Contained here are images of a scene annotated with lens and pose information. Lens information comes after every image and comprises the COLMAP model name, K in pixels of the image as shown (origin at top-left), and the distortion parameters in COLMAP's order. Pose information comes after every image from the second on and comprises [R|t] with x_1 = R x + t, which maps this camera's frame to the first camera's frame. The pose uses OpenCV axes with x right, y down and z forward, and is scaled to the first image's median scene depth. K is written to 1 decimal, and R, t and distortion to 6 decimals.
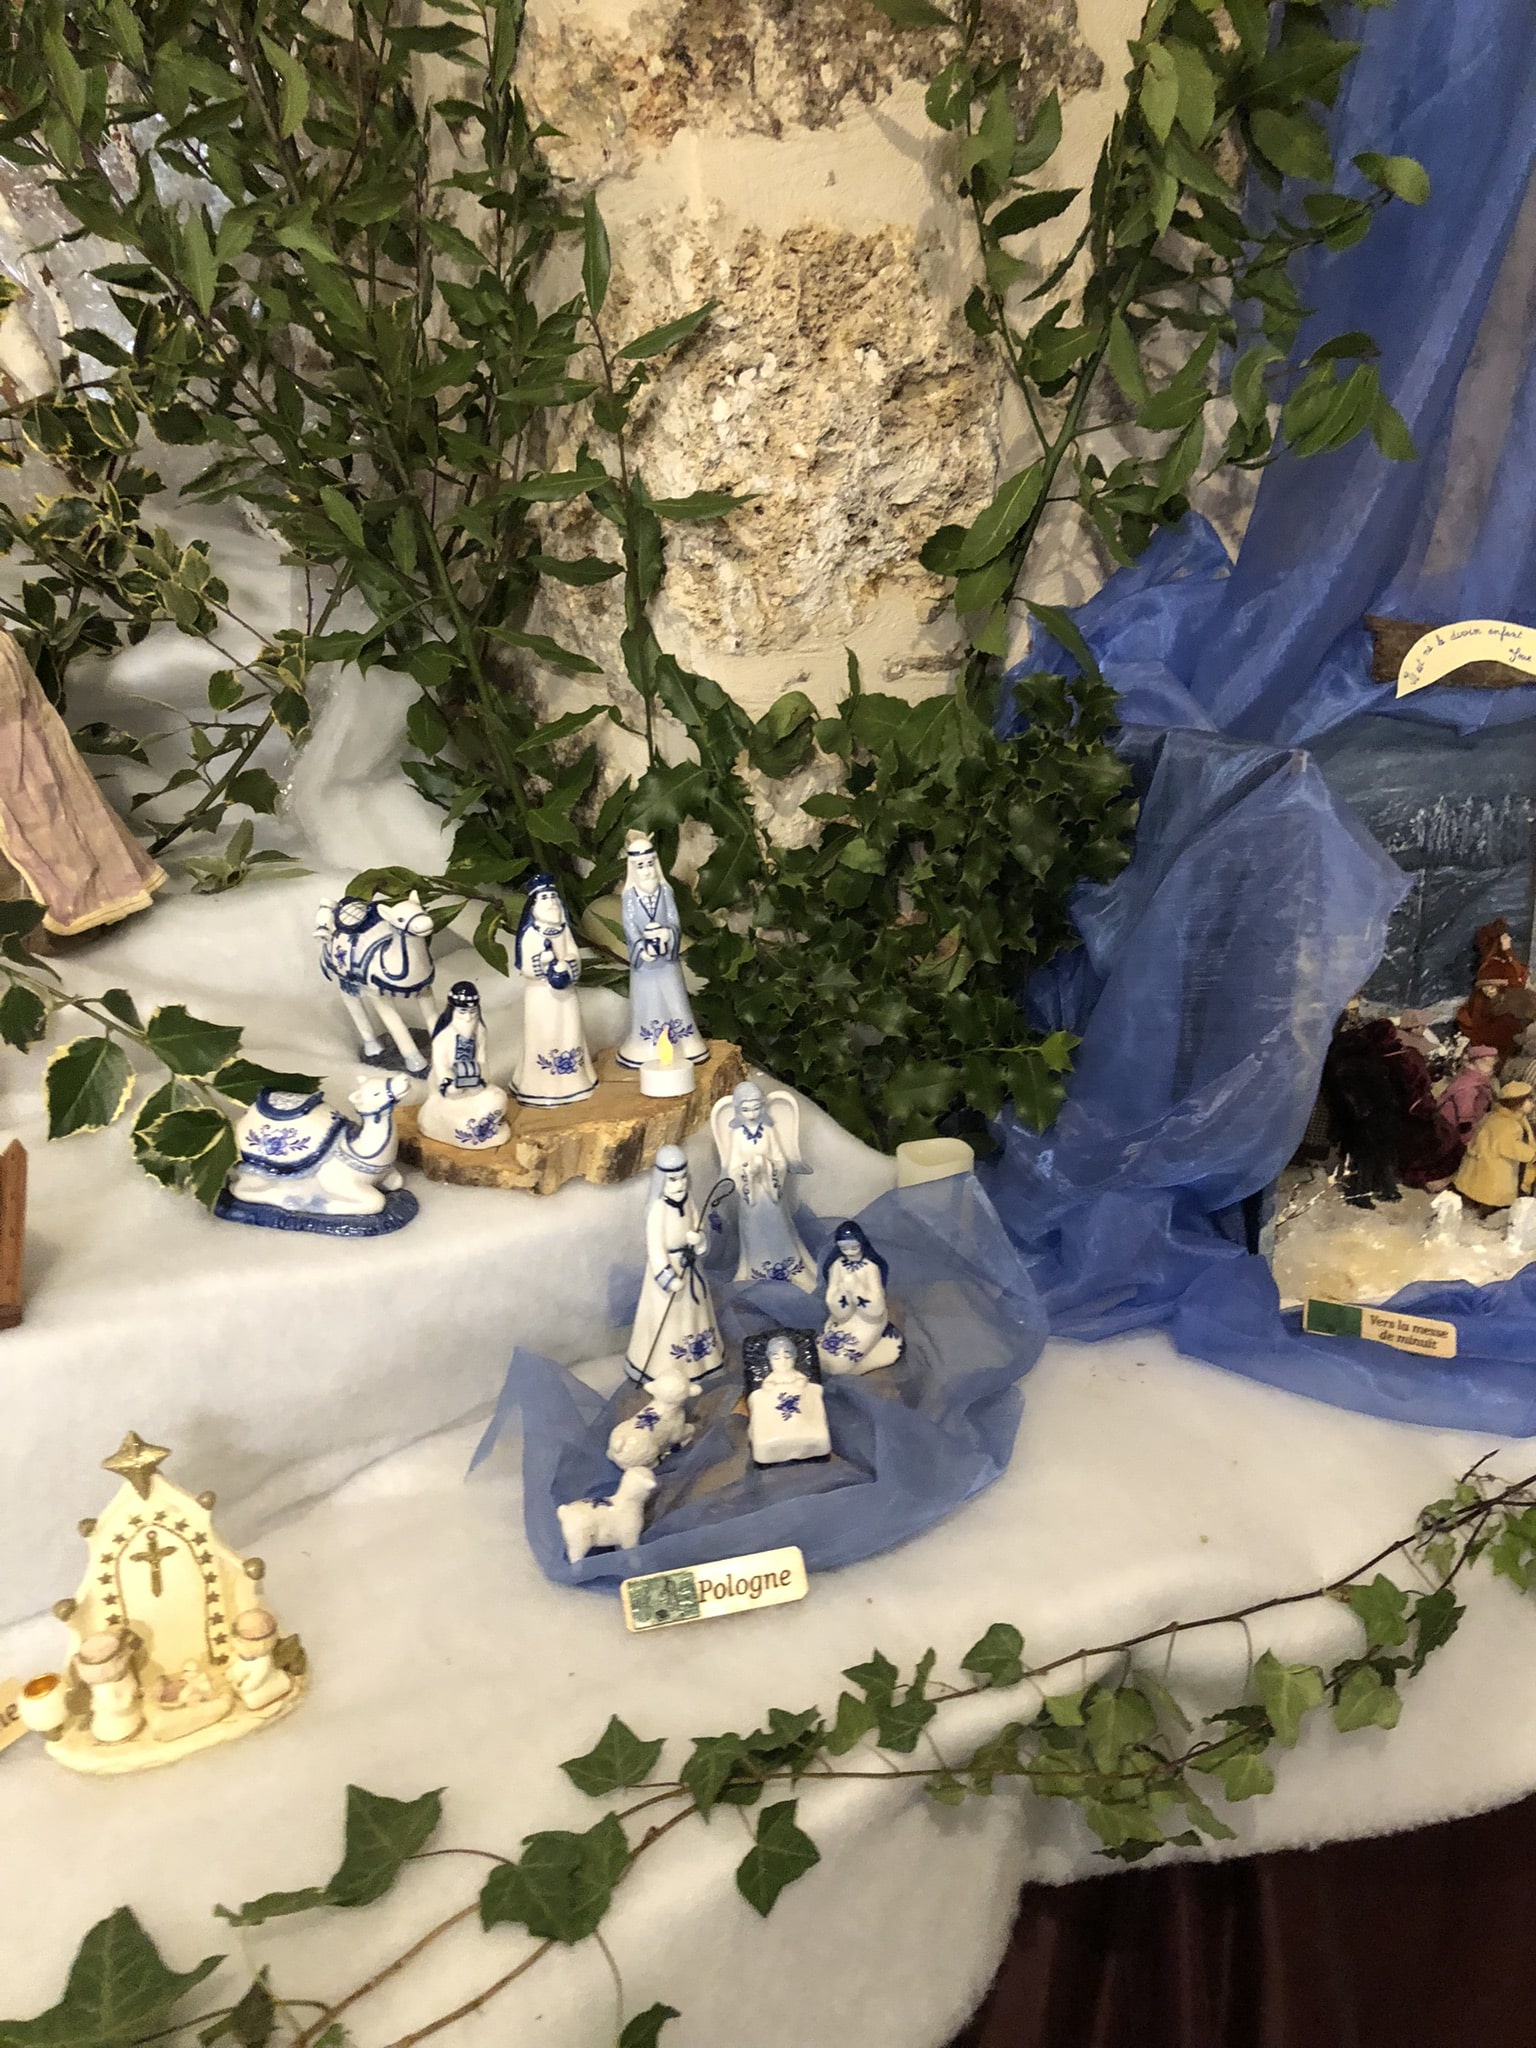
lens RADIAL K [[1731.6, 0, 818.2], [0, 1731.6, 1027.4], [0, 0, 1]] dist [0.069563, -0.067262]
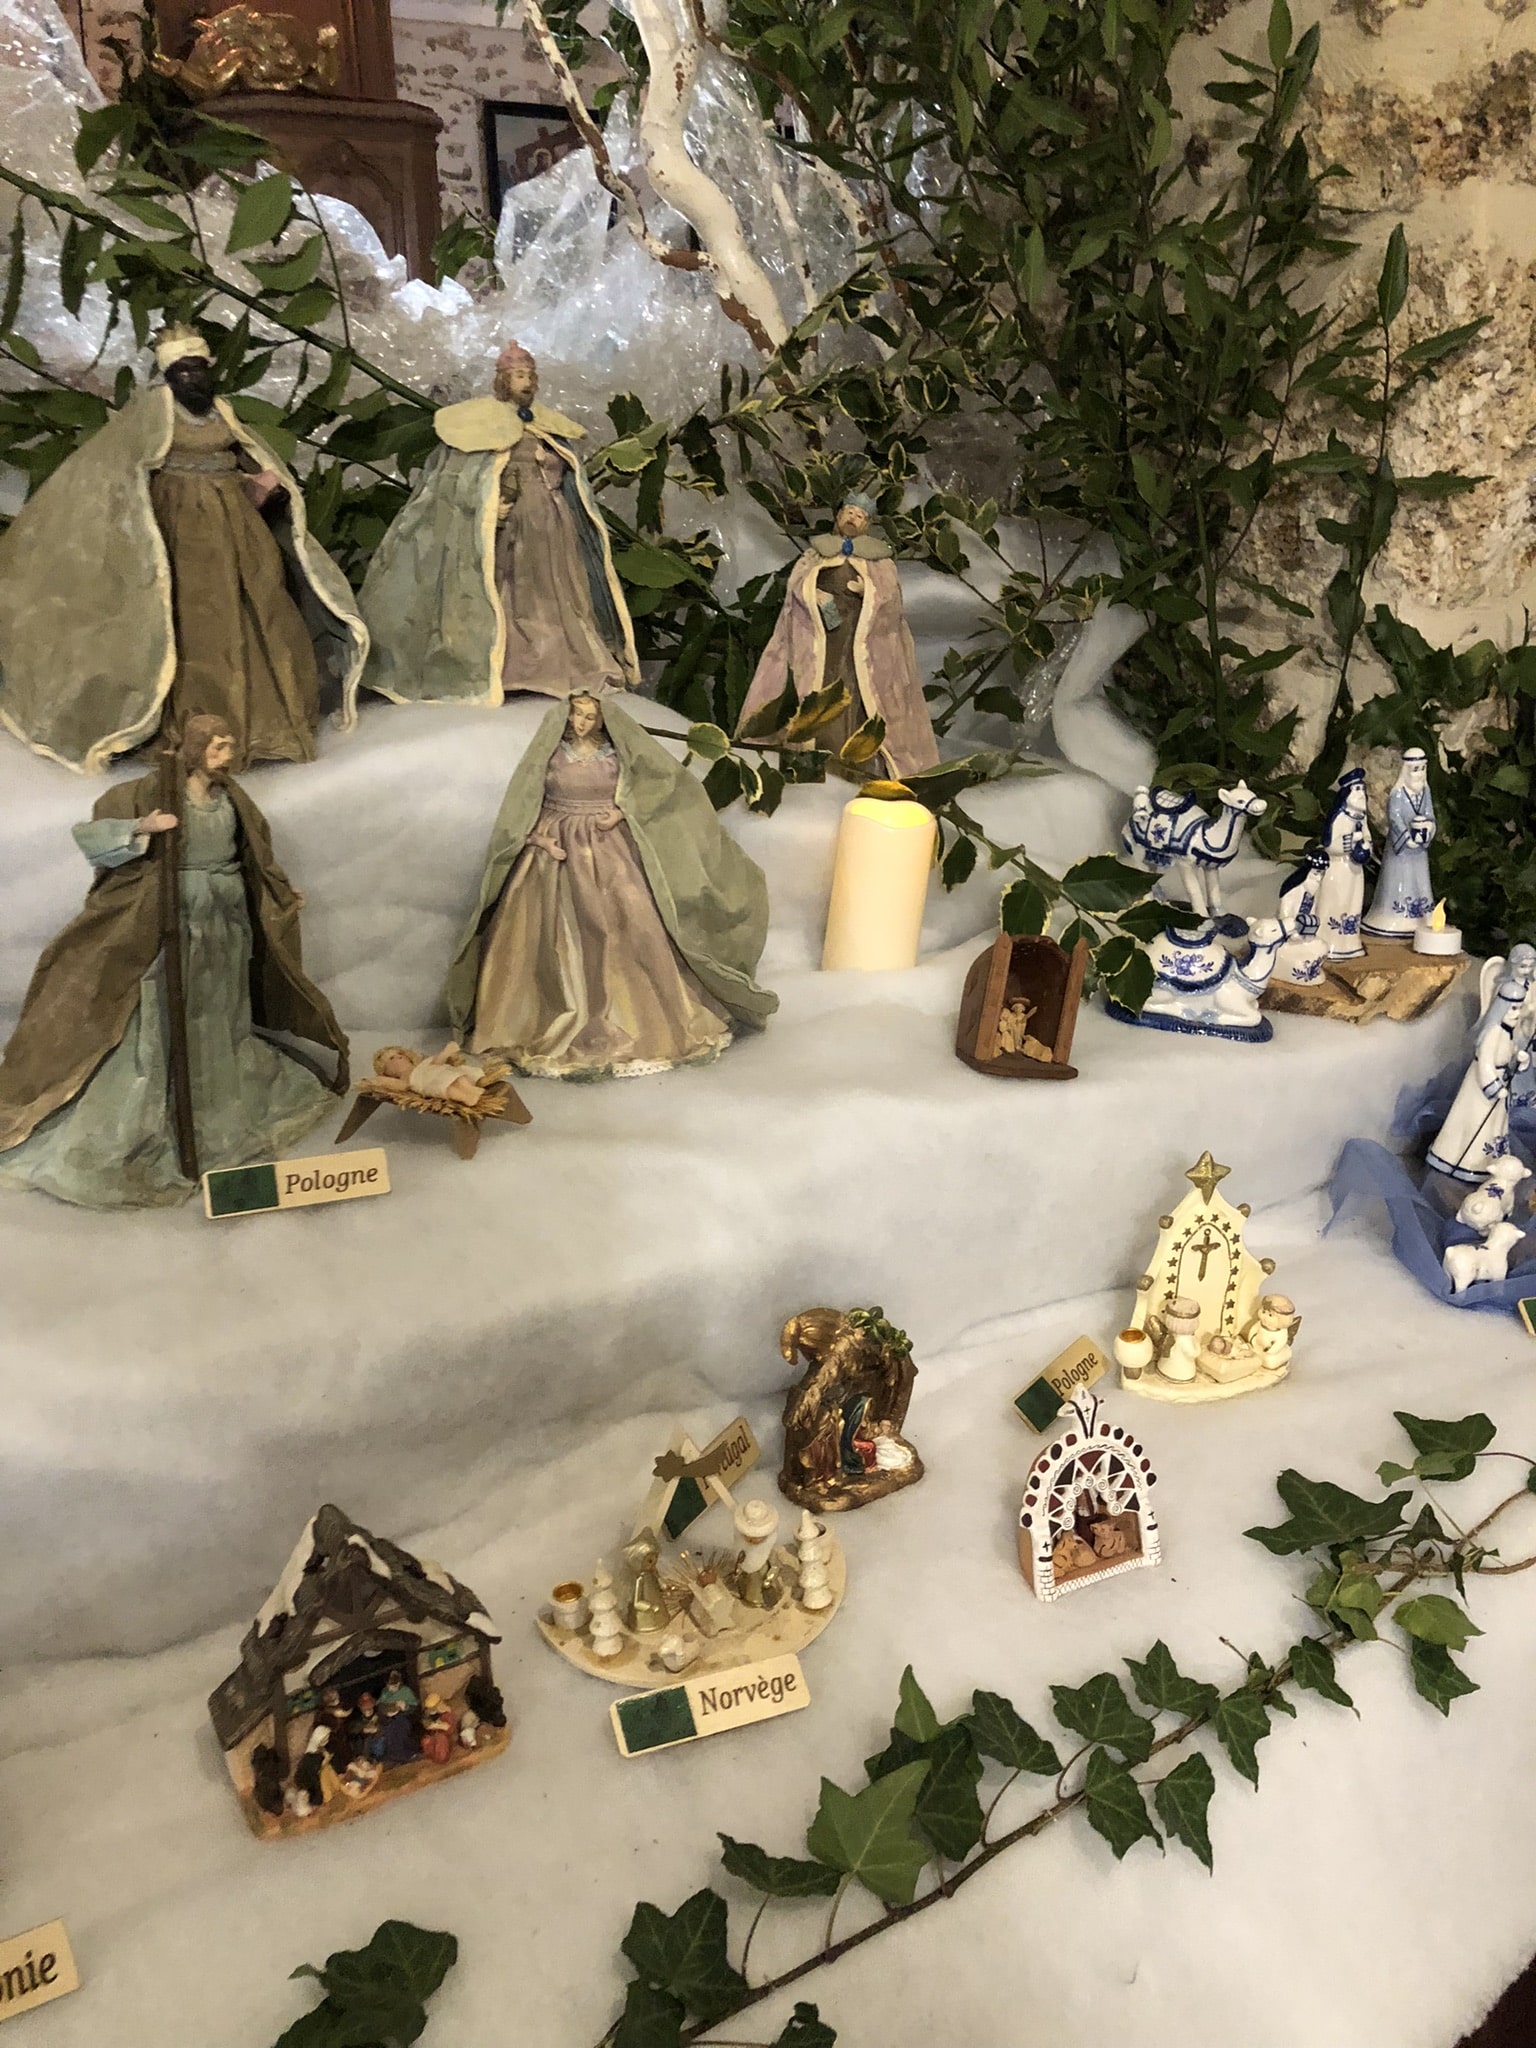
lens RADIAL K [[1746.7, 0, 844.0], [0, 1746.7, 1029.7], [0, 0, 1]] dist [0.004490, 0.085561]
pose [[0.998709, 0.050794, -0.000409, -0.465632], [-0.050795, 0.998706, -0.002492, 0.107882], [0.000282, 0.002510, 0.999997, -0.229885]]
